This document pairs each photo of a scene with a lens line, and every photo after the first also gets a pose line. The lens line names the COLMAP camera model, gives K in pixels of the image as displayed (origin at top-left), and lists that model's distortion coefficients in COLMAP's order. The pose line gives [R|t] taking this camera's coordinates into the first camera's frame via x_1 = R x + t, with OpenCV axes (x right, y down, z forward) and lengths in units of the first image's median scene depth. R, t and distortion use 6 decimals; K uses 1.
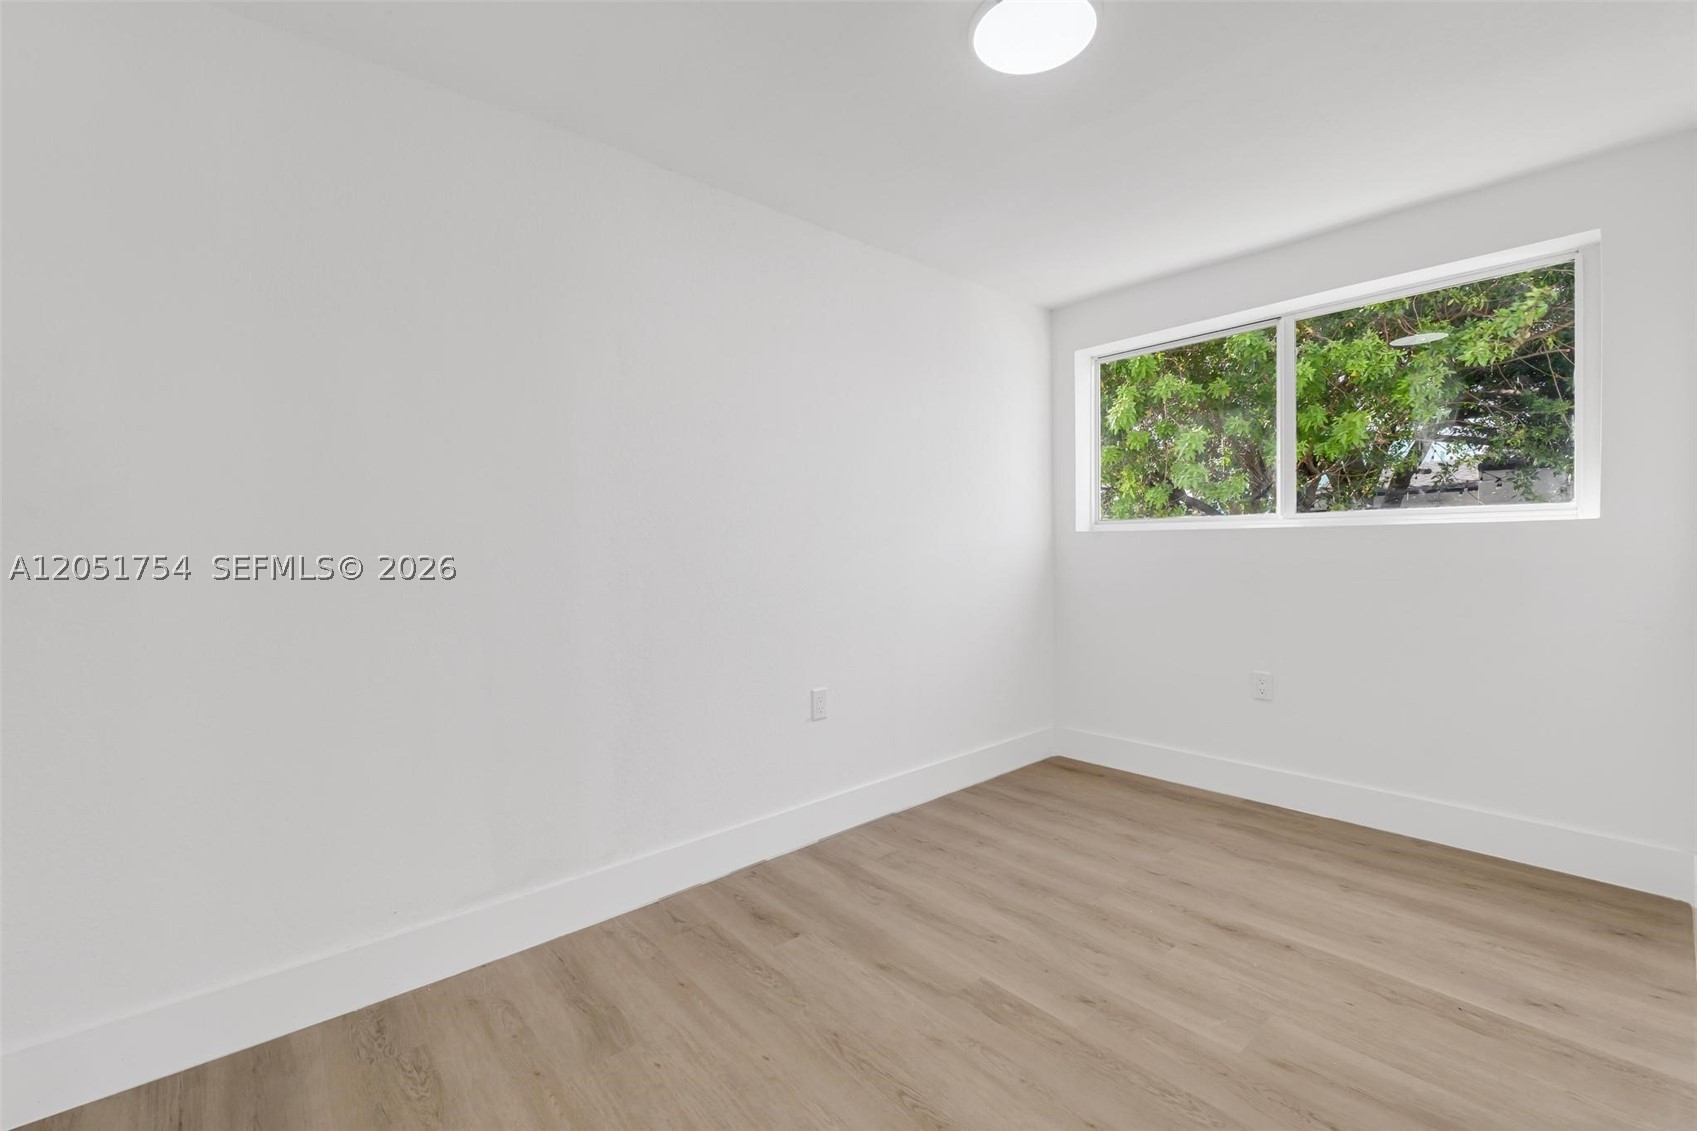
lens RADIAL K [[726.6, 0, 856.8], [0, 726.6, 564.8], [0, 0, 1]] dist [-0.003870, -0.000837]
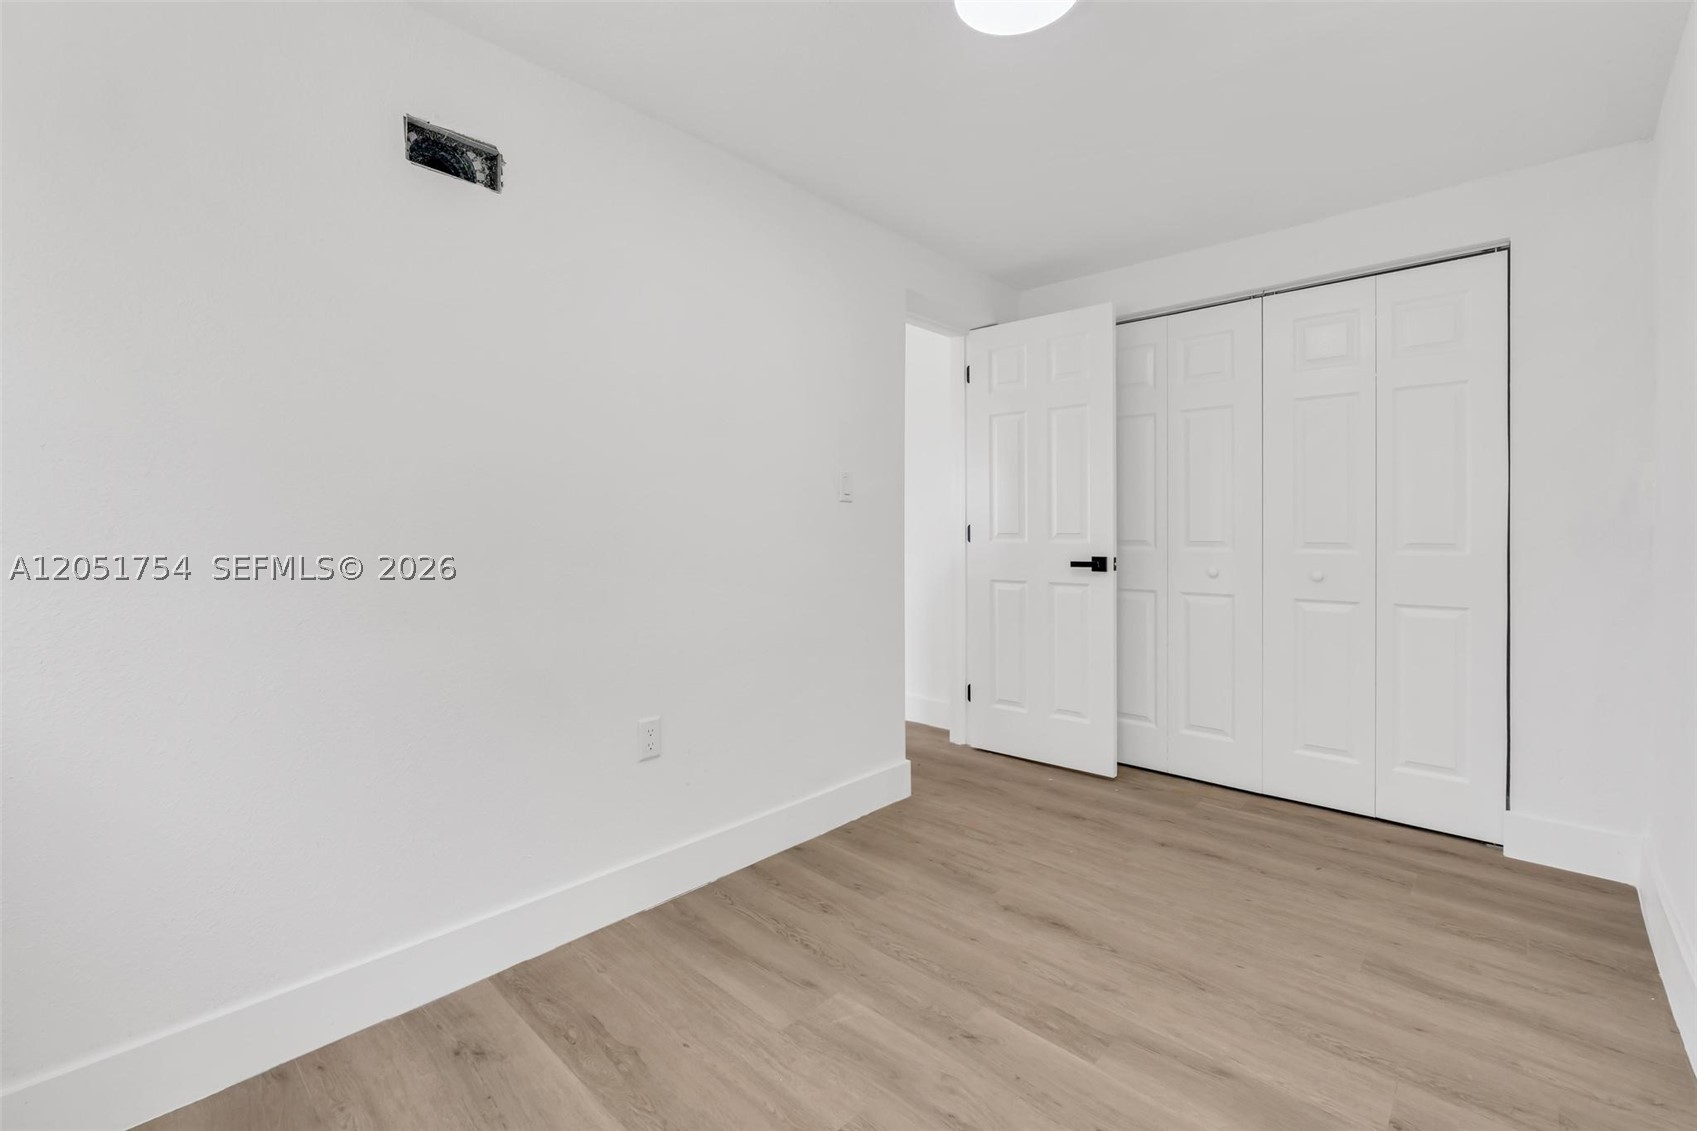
lens RADIAL K [[726.6, 0, 856.8], [0, 726.6, 564.8], [0, 0, 1]] dist [-0.003870, -0.000837]
pose [[-0.994072, 0.016339, -0.107493, 0.561413], [0.008519, 0.997310, 0.072806, -0.055480], [0.108393, 0.071458, -0.991537, 1.894349]]
